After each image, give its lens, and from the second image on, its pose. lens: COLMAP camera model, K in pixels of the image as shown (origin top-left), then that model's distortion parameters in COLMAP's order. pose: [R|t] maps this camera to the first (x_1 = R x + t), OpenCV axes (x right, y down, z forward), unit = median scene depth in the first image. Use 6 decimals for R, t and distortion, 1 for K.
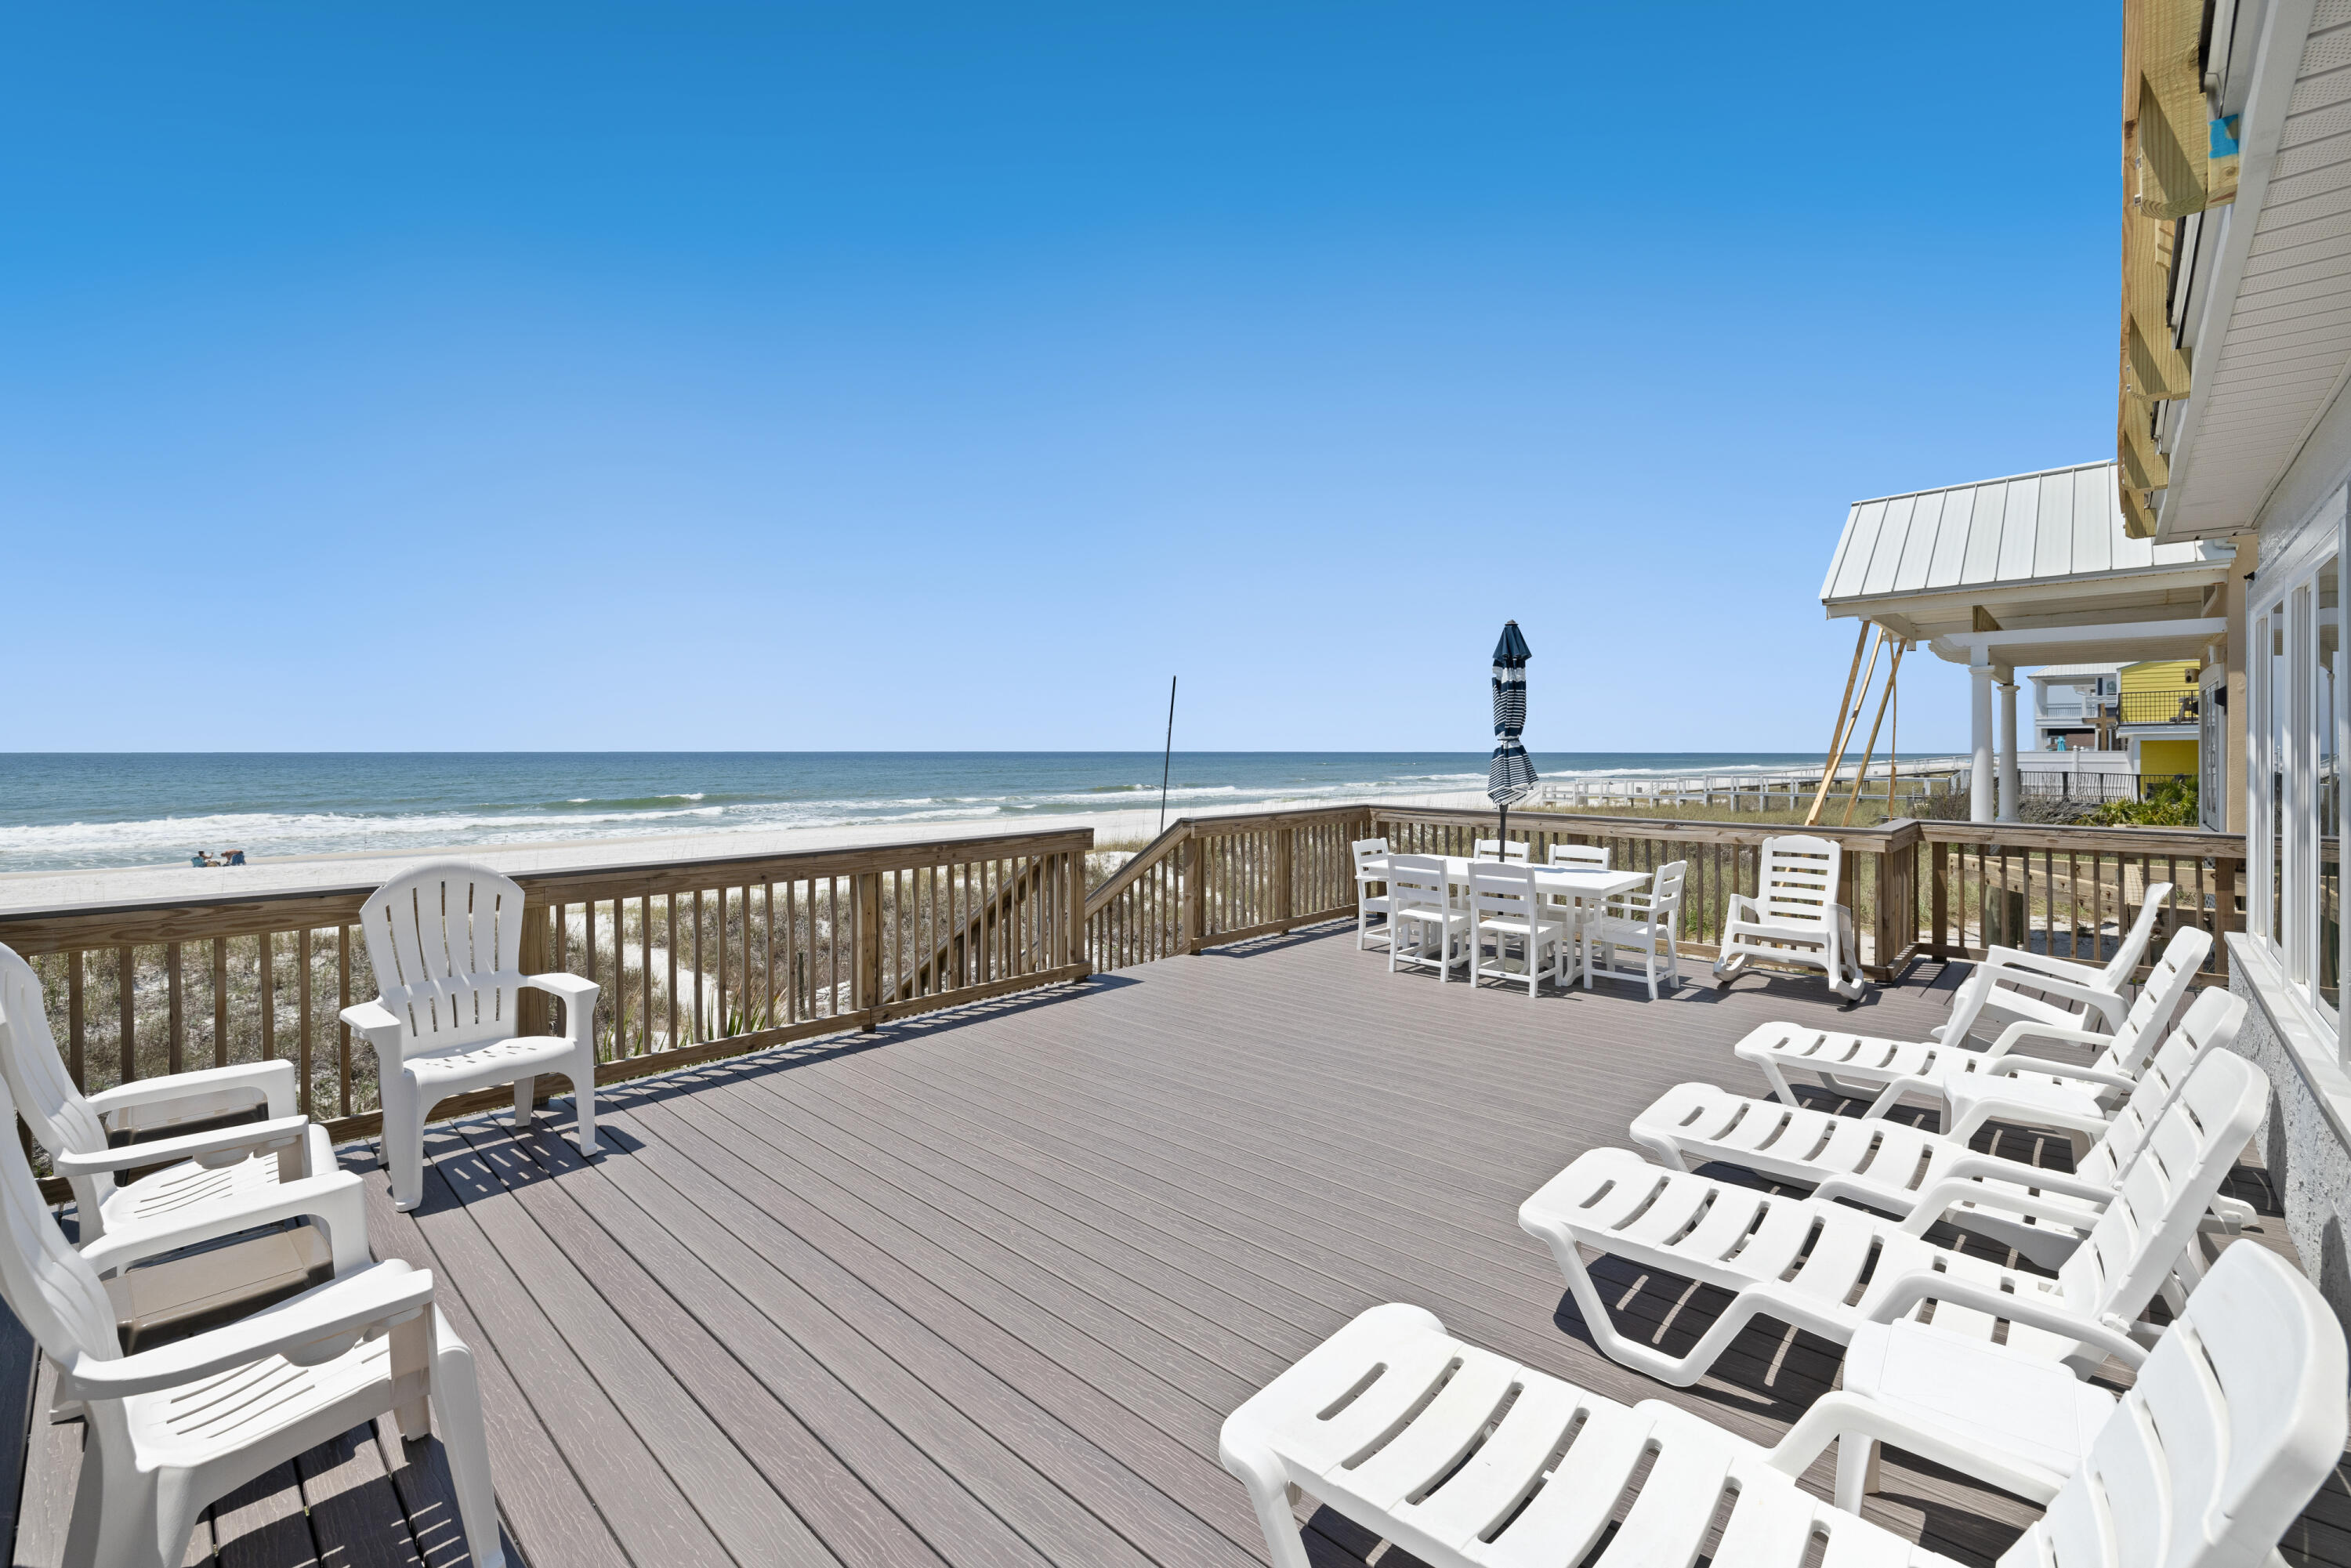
lens RADIAL K [[972.4, 0, 1195.8], [0, 972.4, 767.0], [0, 0, 1]] dist [-0.012524, -0.000189]
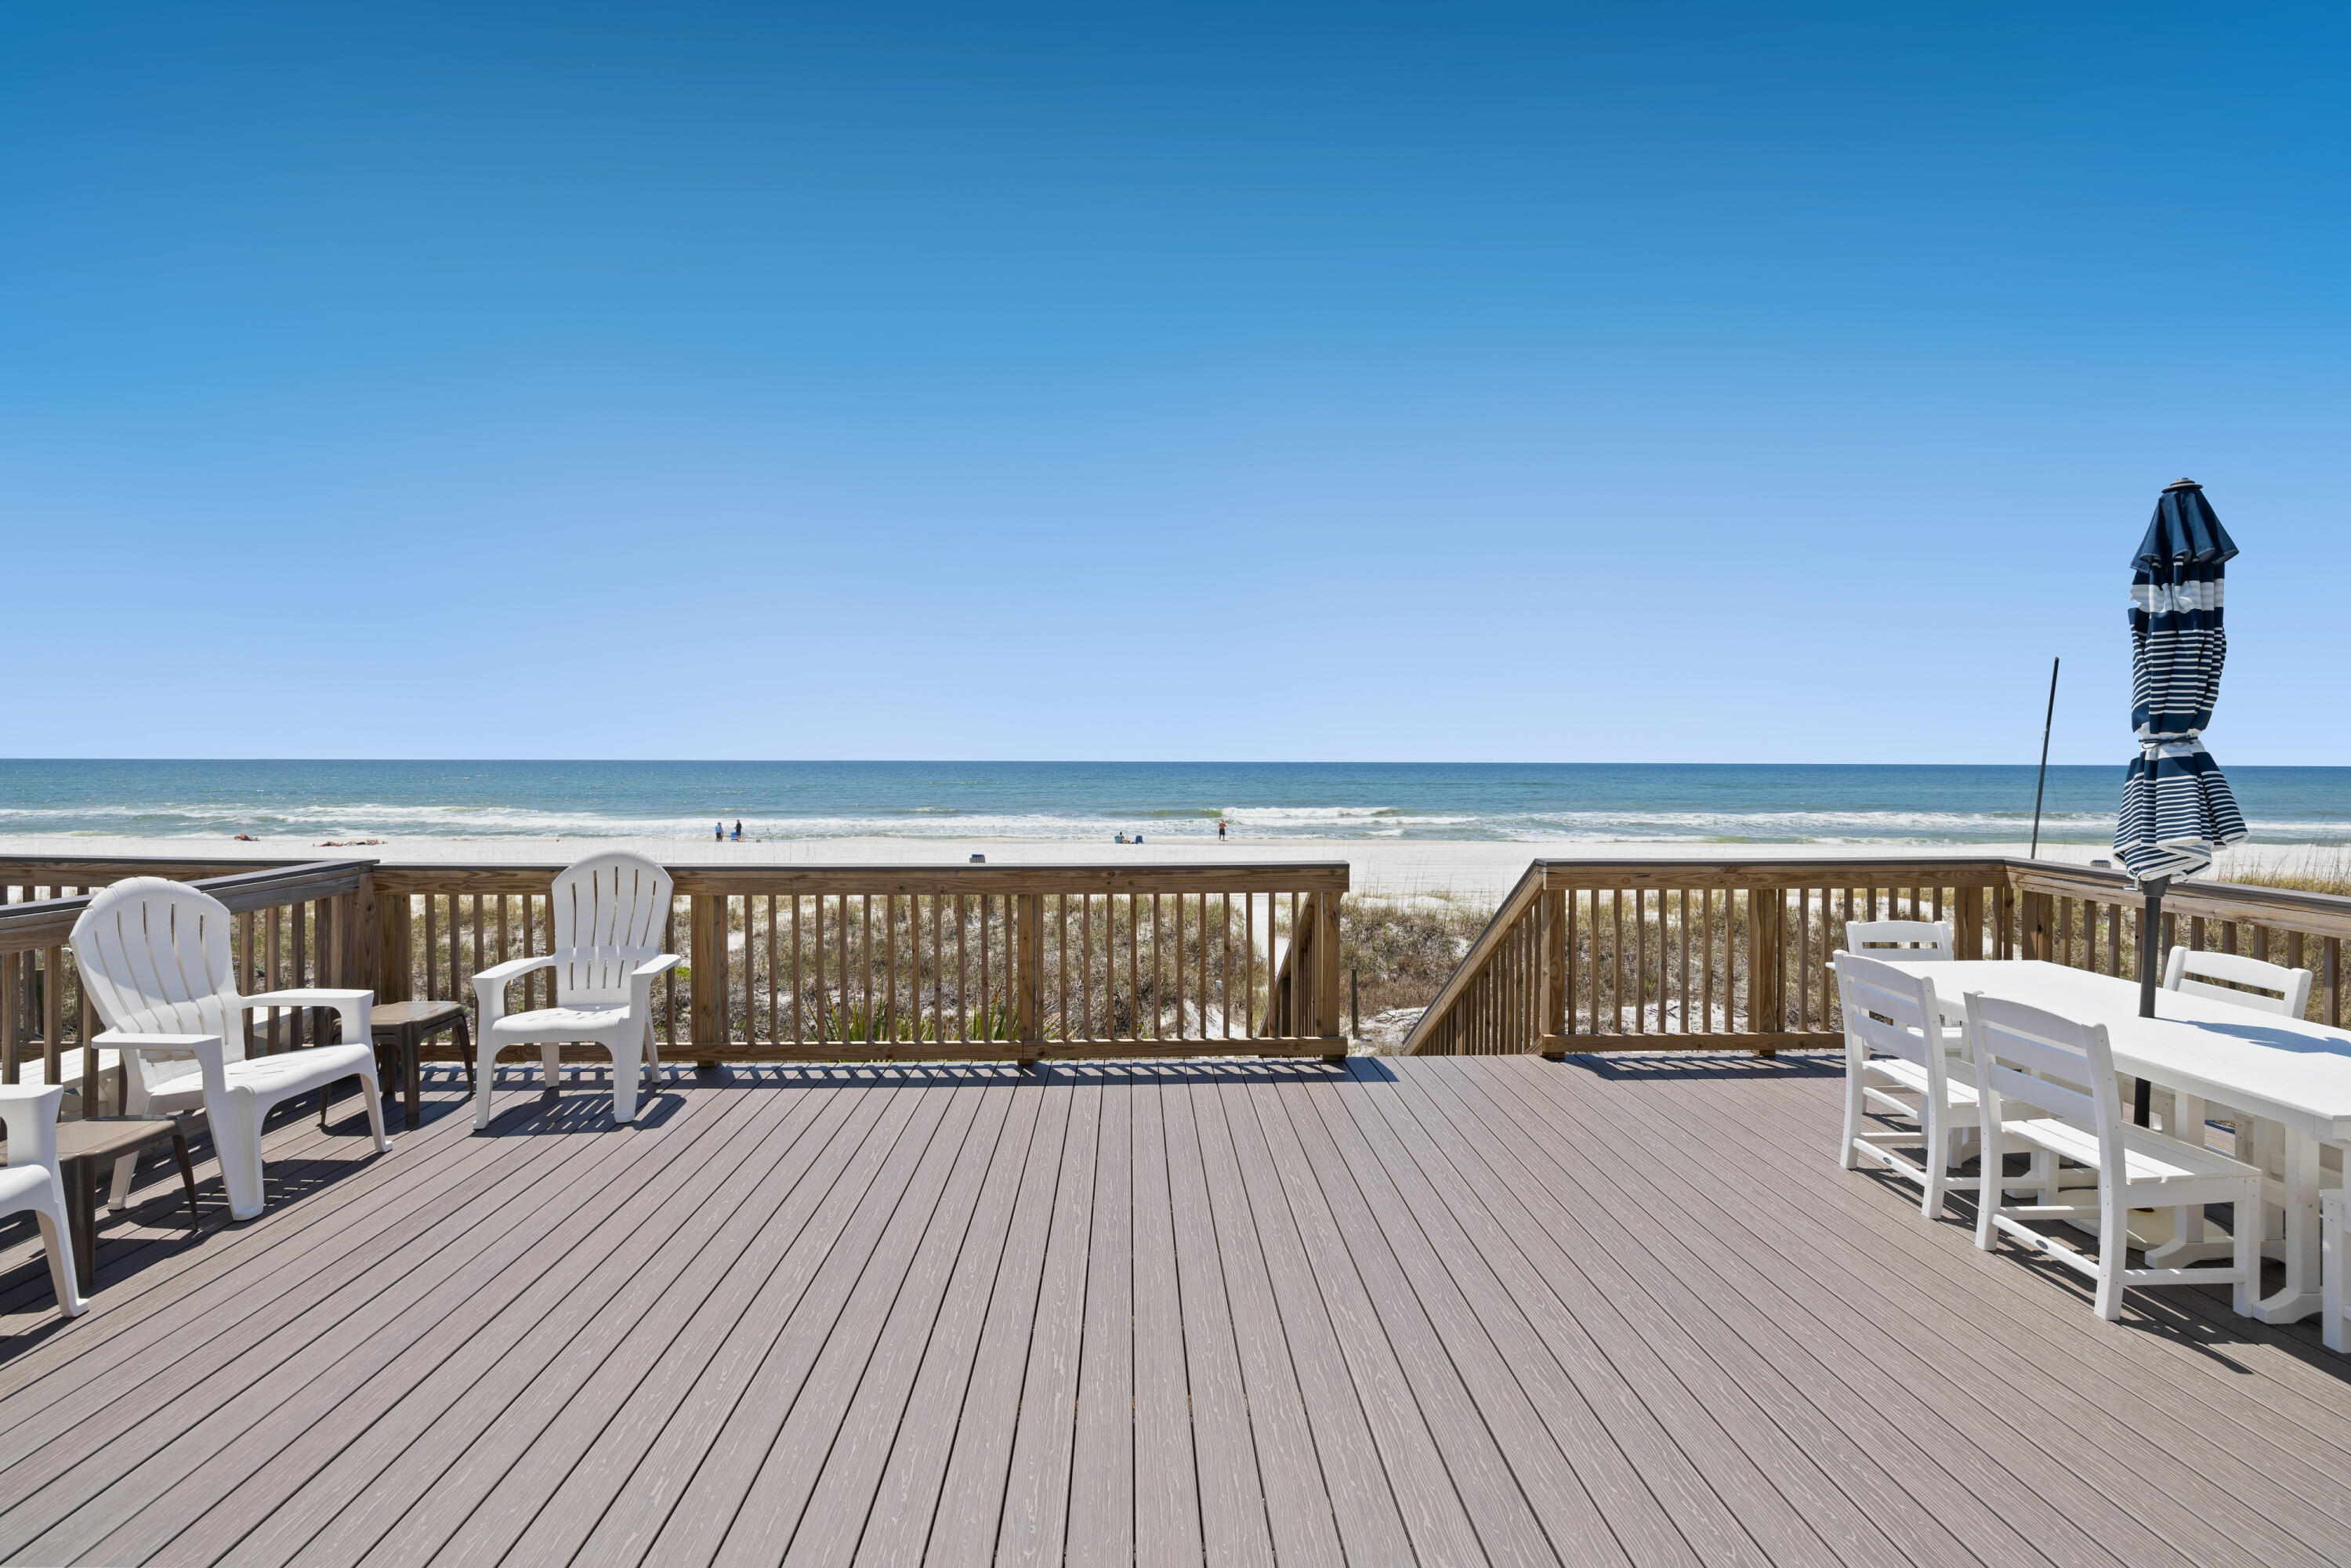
lens RADIAL K [[972.4, 0, 1184.0], [0, 972.4, 783.9], [0, 0, 1]] dist [-0.012524, -0.000189]
pose [[0.703635, 0.018814, -0.710313, 0.319731], [-0.014748, 0.999821, 0.011872, -0.005769], [0.710409, 0.002122, 0.703786, 0.352940]]
